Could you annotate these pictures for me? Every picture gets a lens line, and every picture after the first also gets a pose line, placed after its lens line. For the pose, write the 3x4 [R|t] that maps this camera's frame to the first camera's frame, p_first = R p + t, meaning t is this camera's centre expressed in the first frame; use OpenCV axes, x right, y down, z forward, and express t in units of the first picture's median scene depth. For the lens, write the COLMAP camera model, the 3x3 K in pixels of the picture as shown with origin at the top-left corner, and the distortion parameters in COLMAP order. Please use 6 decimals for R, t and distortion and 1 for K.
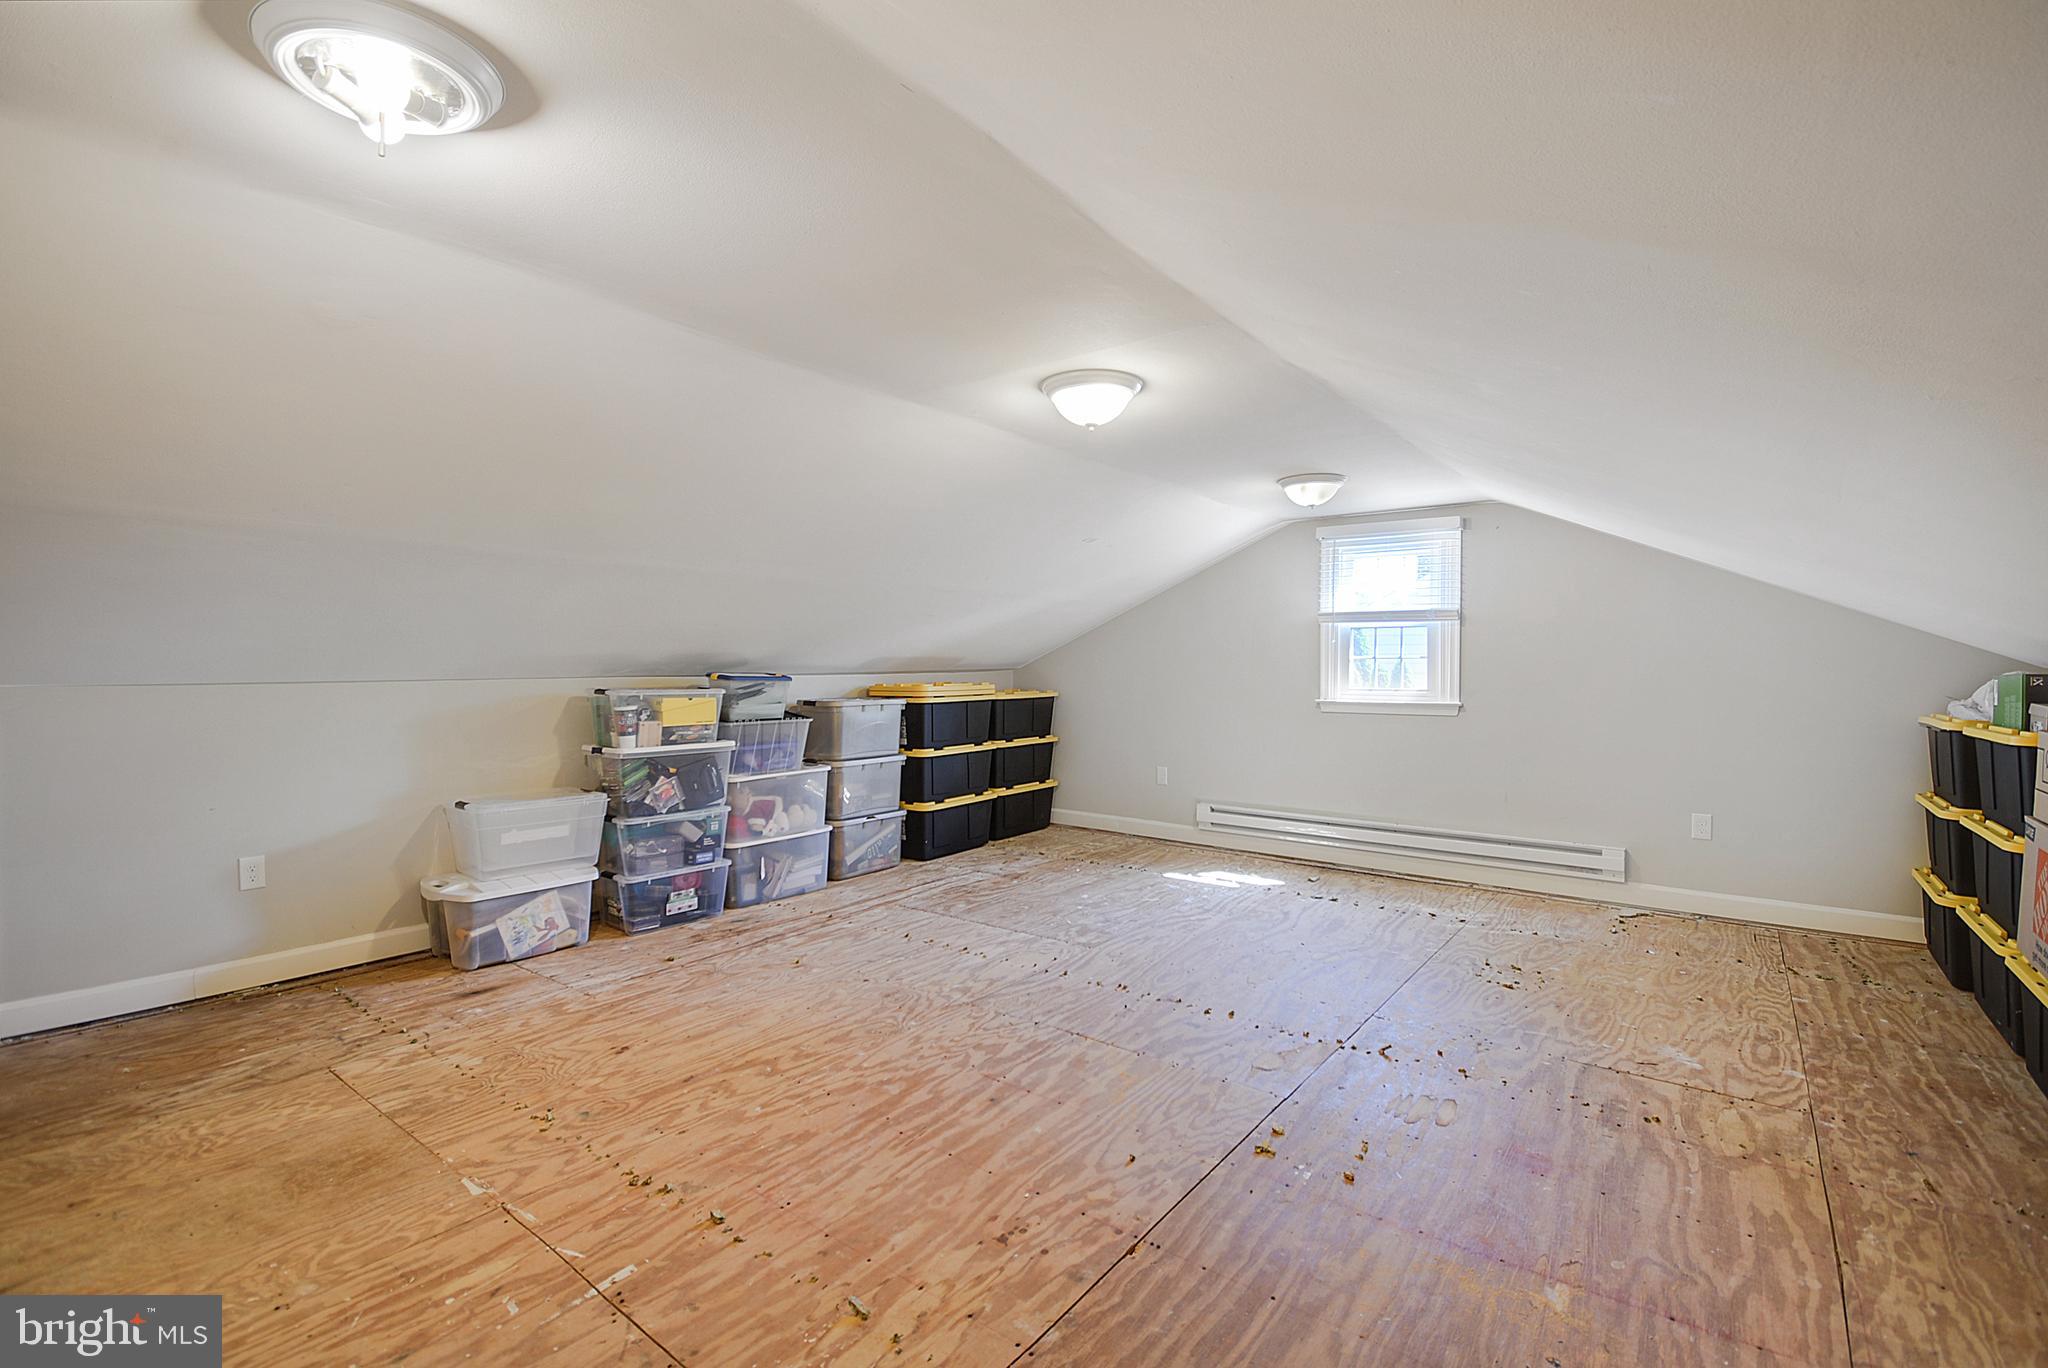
lens RADIAL K [[927.8, 0, 1020.0], [0, 927.8, 649.7], [0, 0, 1]] dist [0.000123, -0.011004]
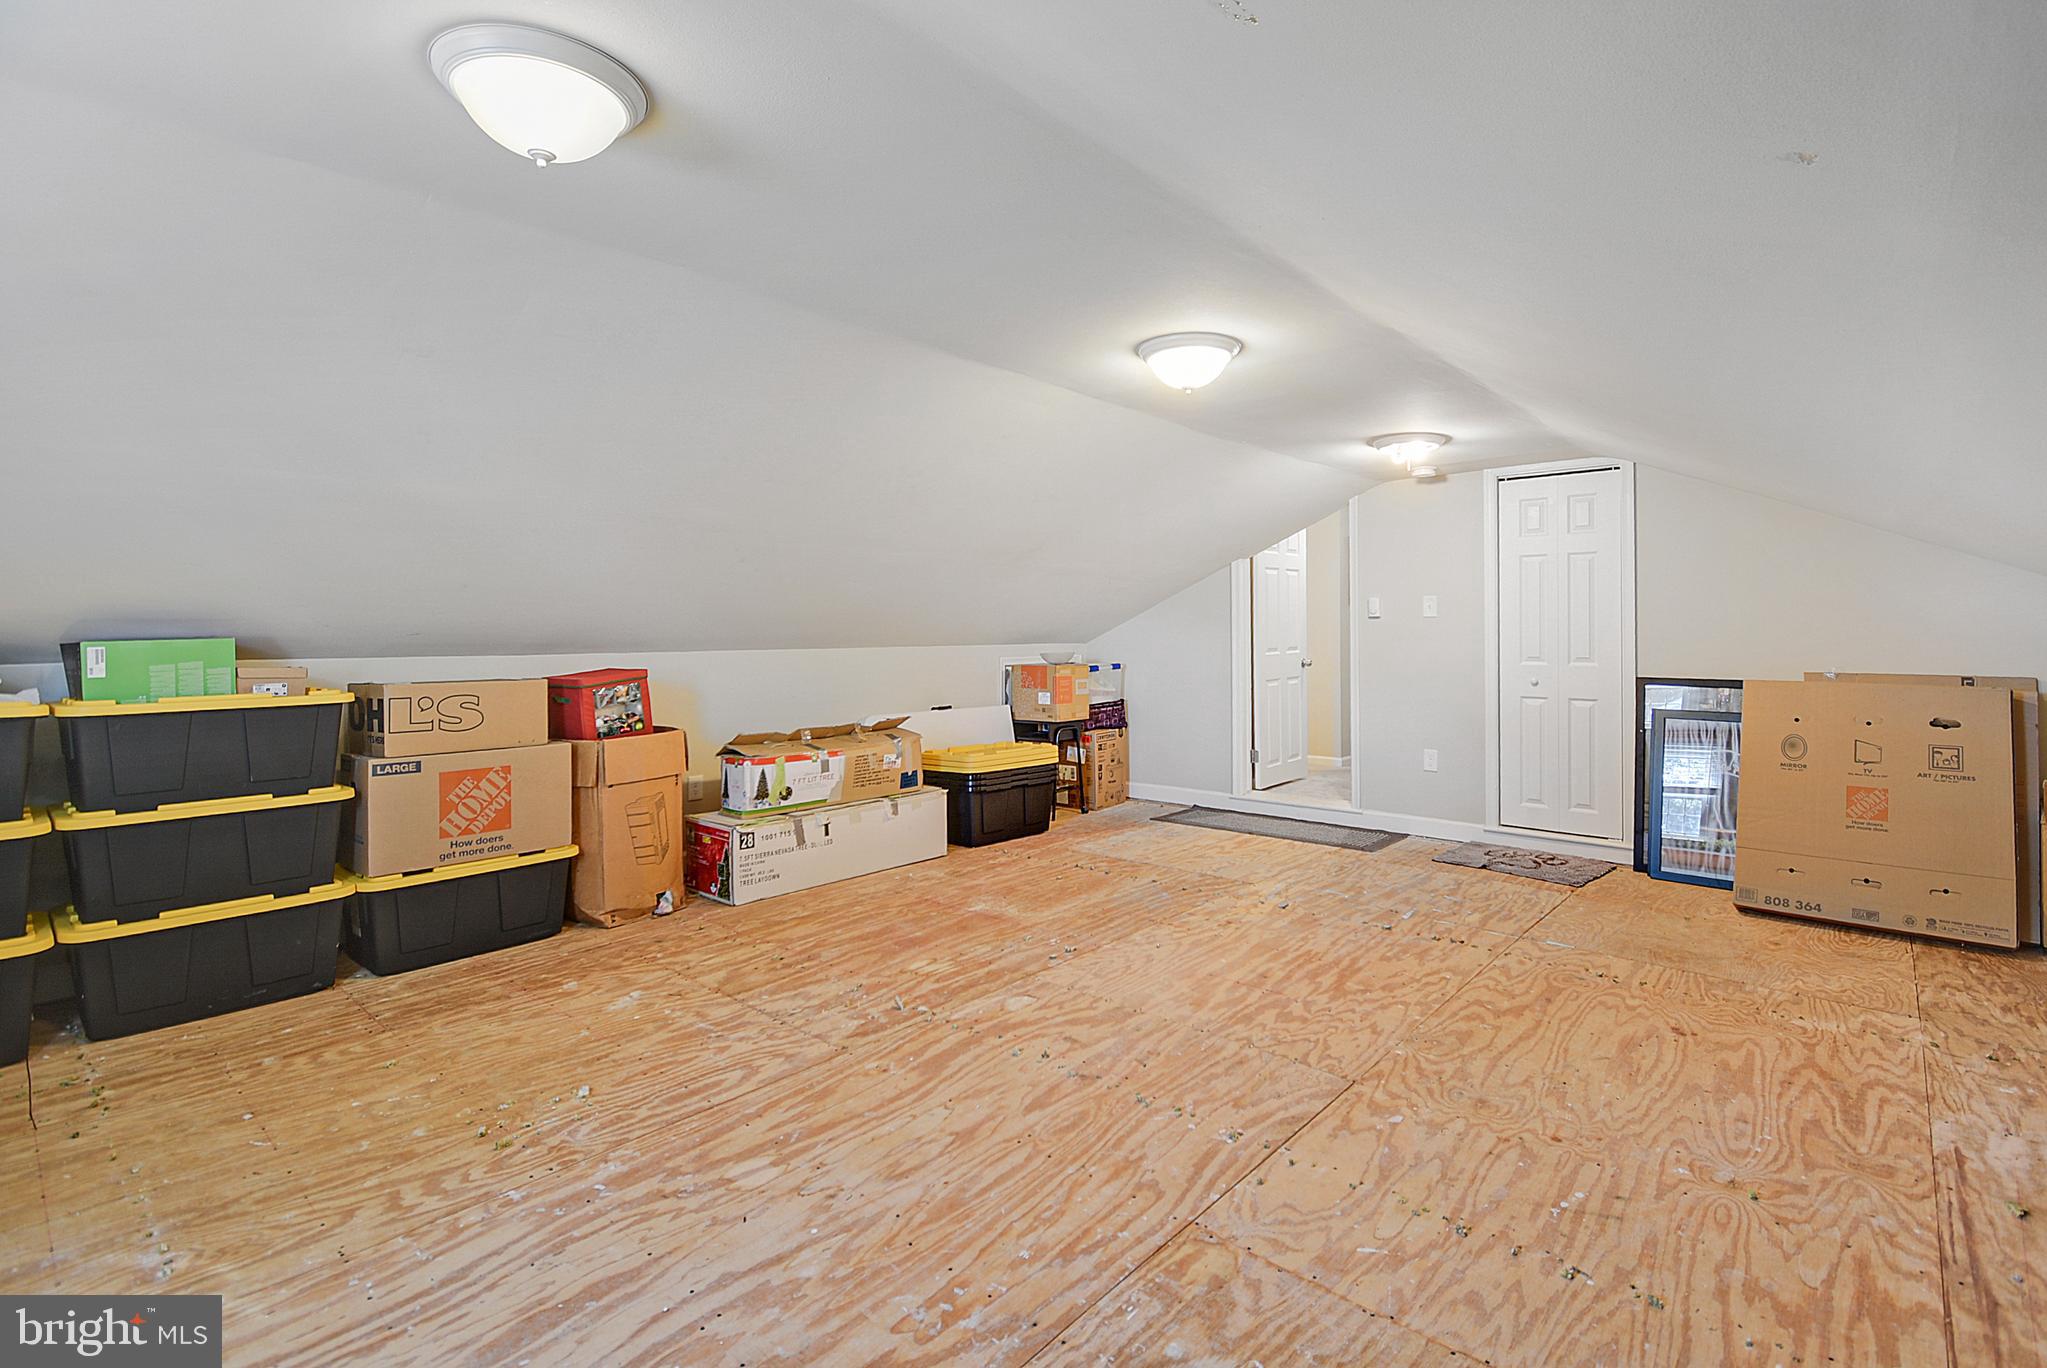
lens RADIAL K [[953.0, 0, 1023.5], [0, 953.0, 636.4], [0, 0, 1]] dist [-0.000526, -0.000545]
pose [[-0.996700, -0.001303, 0.081165, 0.191570], [-0.002100, 0.999950, -0.009729, 0.035689], [-0.081148, -0.009868, -0.996653, 2.302642]]
